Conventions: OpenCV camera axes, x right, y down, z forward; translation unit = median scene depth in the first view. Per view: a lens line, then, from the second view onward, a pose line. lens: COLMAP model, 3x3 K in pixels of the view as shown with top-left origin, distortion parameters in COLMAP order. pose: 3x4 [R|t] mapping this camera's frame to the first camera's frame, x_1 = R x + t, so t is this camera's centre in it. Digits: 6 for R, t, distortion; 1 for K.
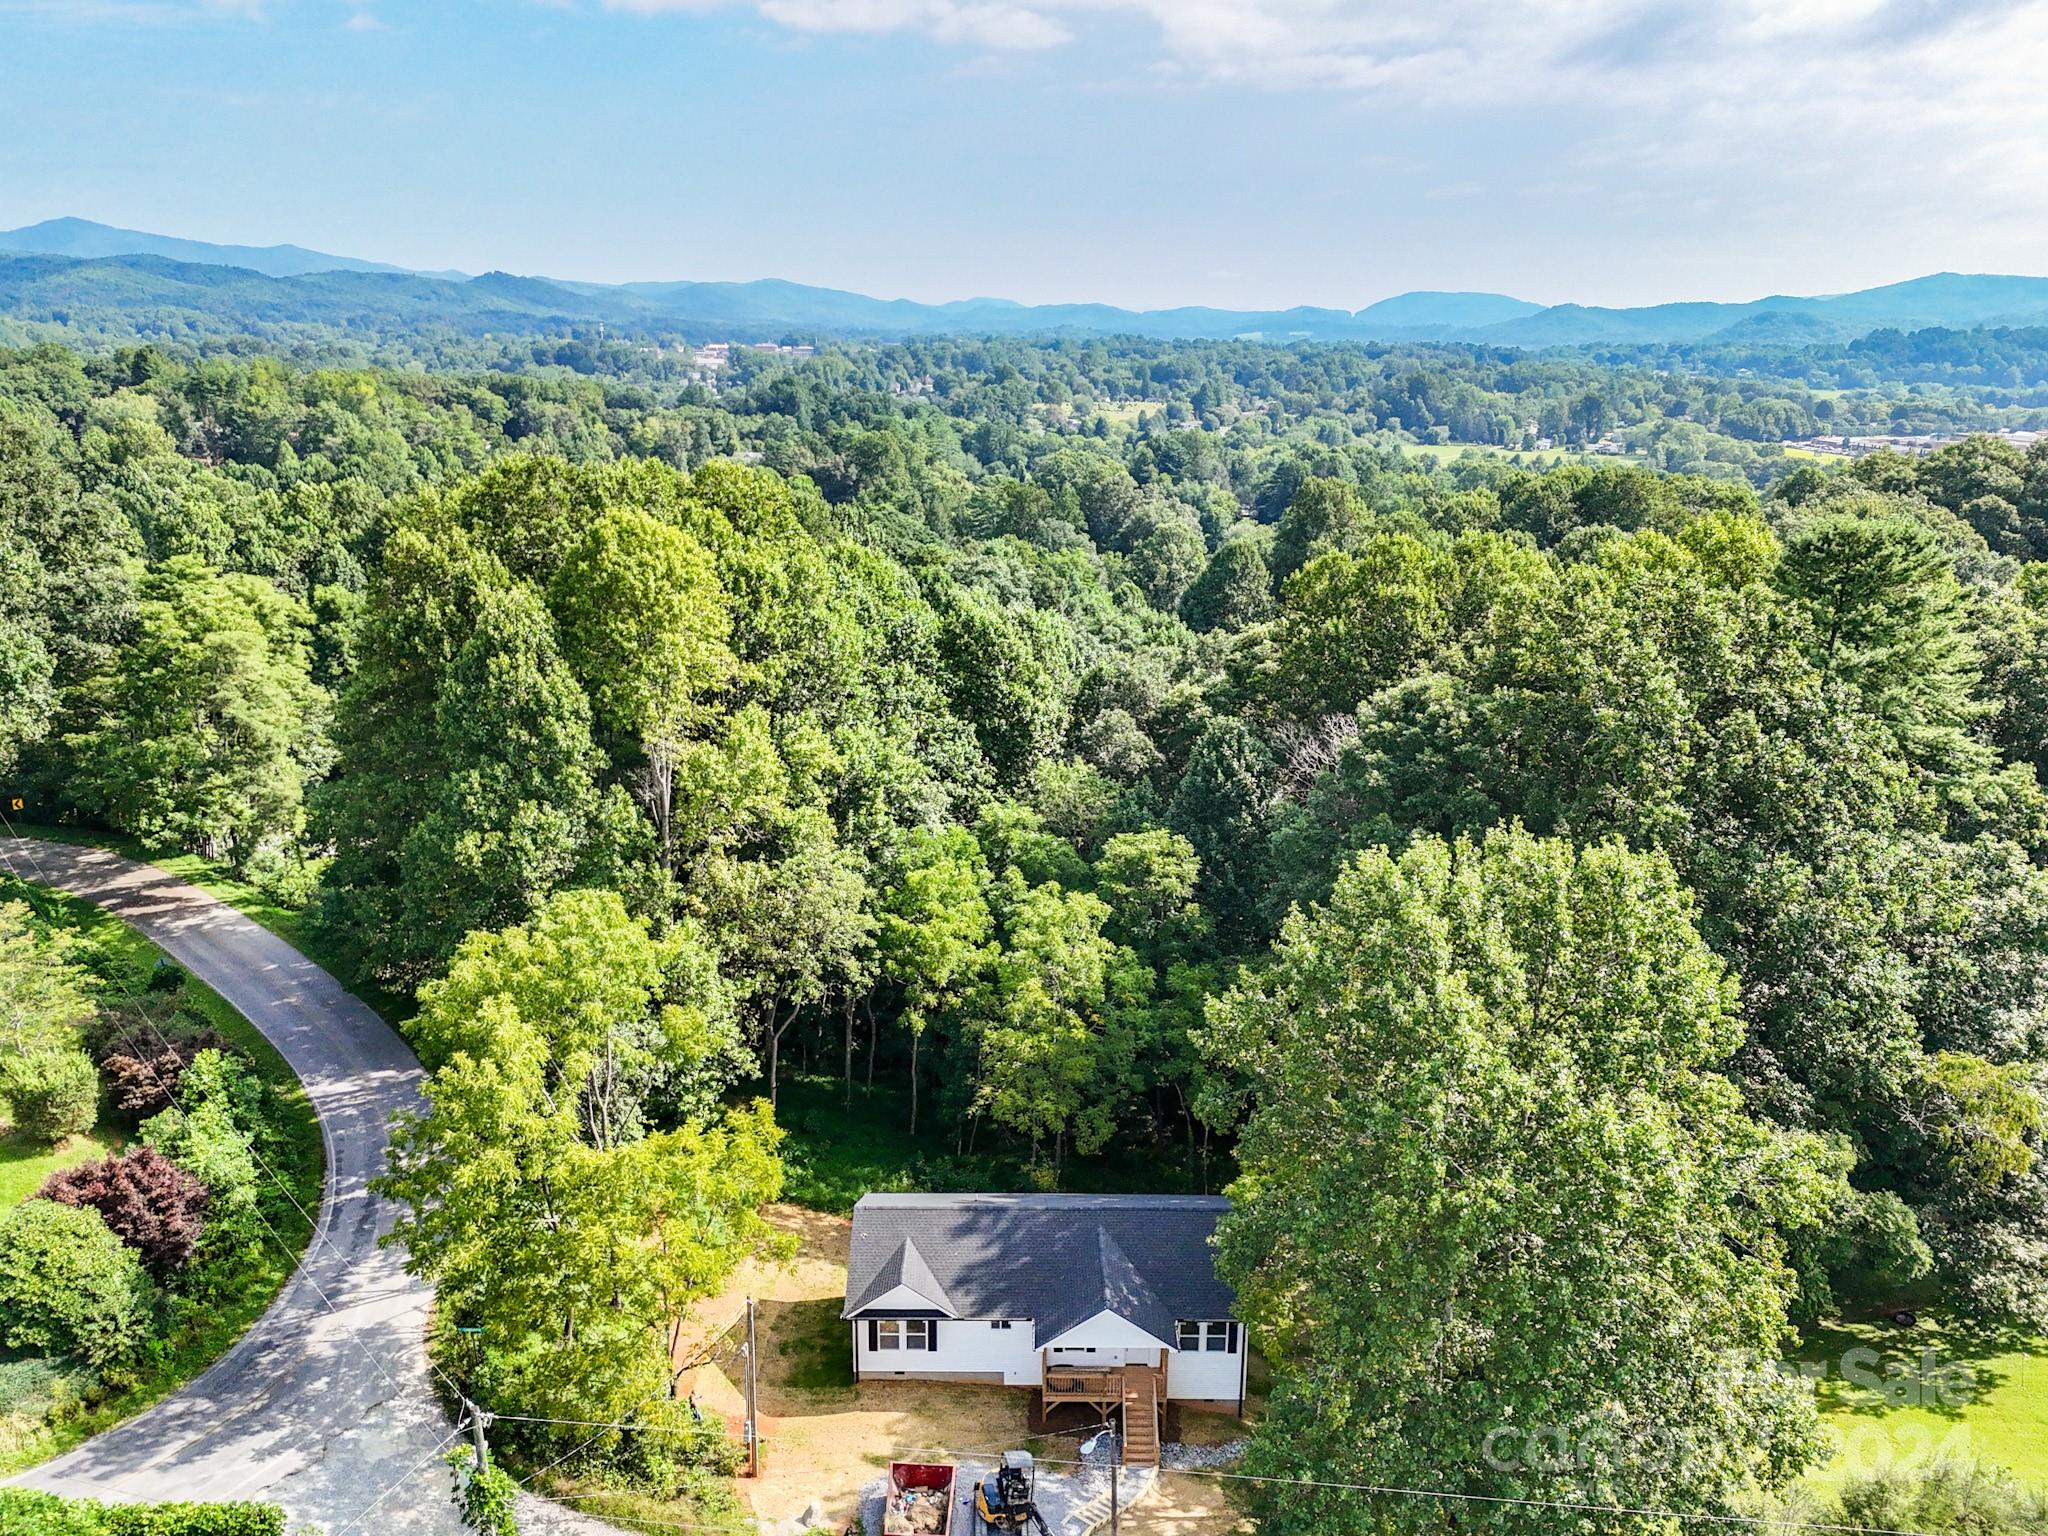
lens RADIAL K [[1497.5, 0, 1024.0], [0, 1497.5, 768.0], [0, 0, 1]] dist [0.069229, -0.067466]
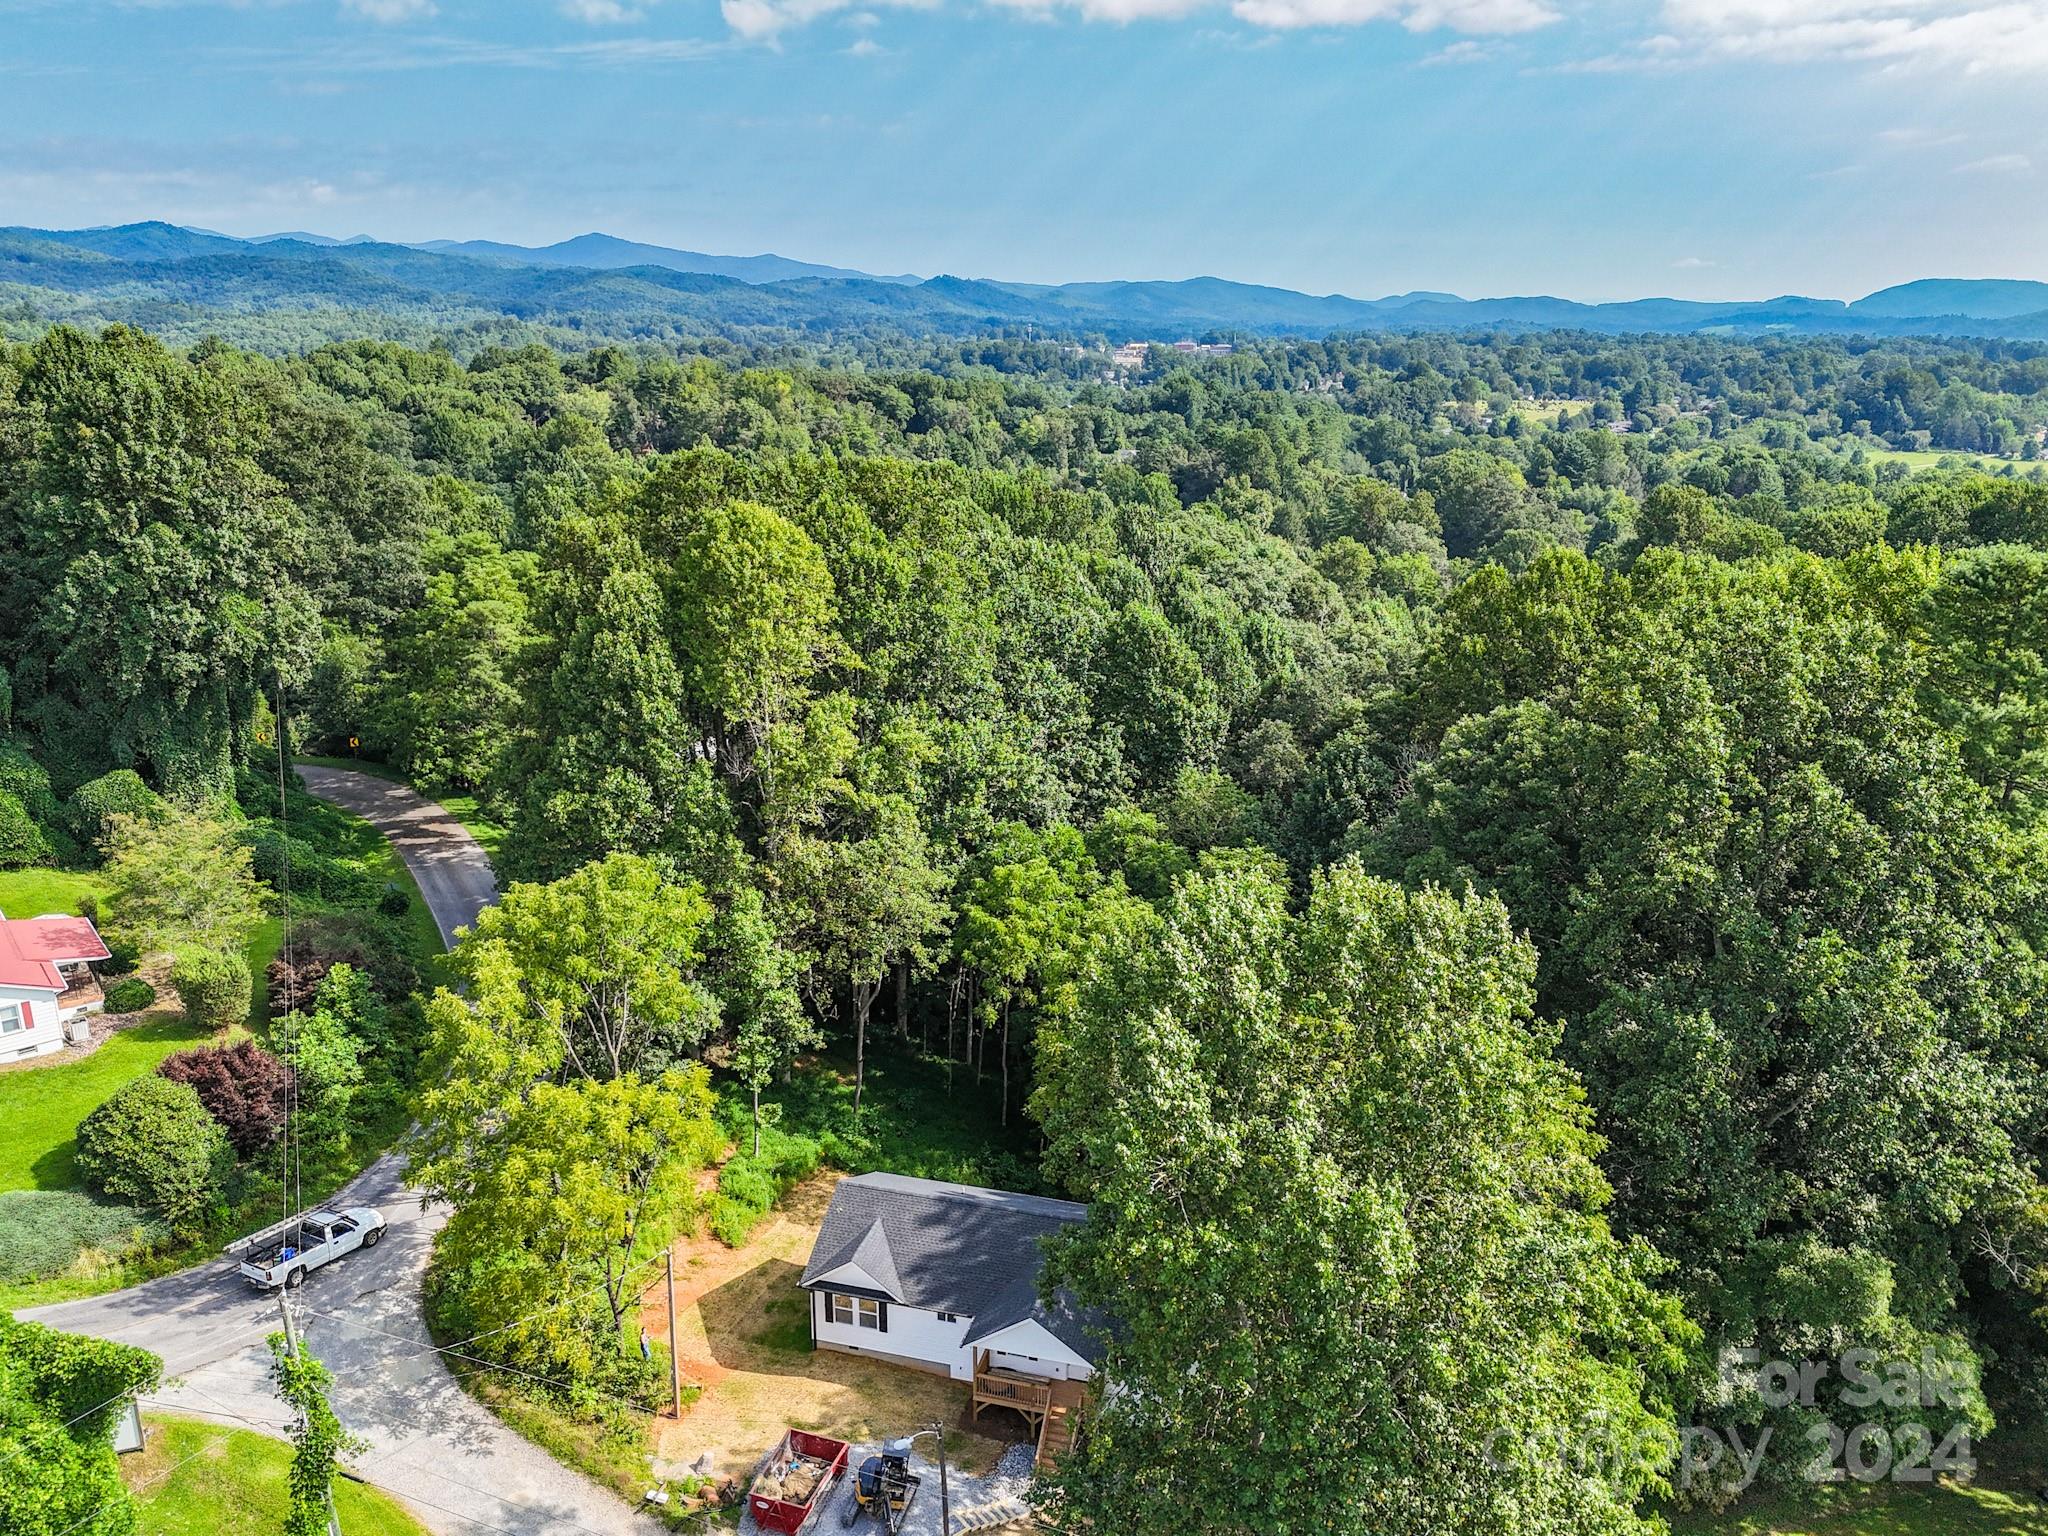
lens RADIAL K [[1497.5, 0, 1024.0], [0, 1497.5, 768.0], [0, 0, 1]] dist [0.069229, -0.067466]
pose [[0.962747, 0.072474, -0.260511, 0.192191], [-0.072131, 0.997336, 0.010890, -0.008628], [0.260606, 0.008306, 0.965409, 0.026054]]
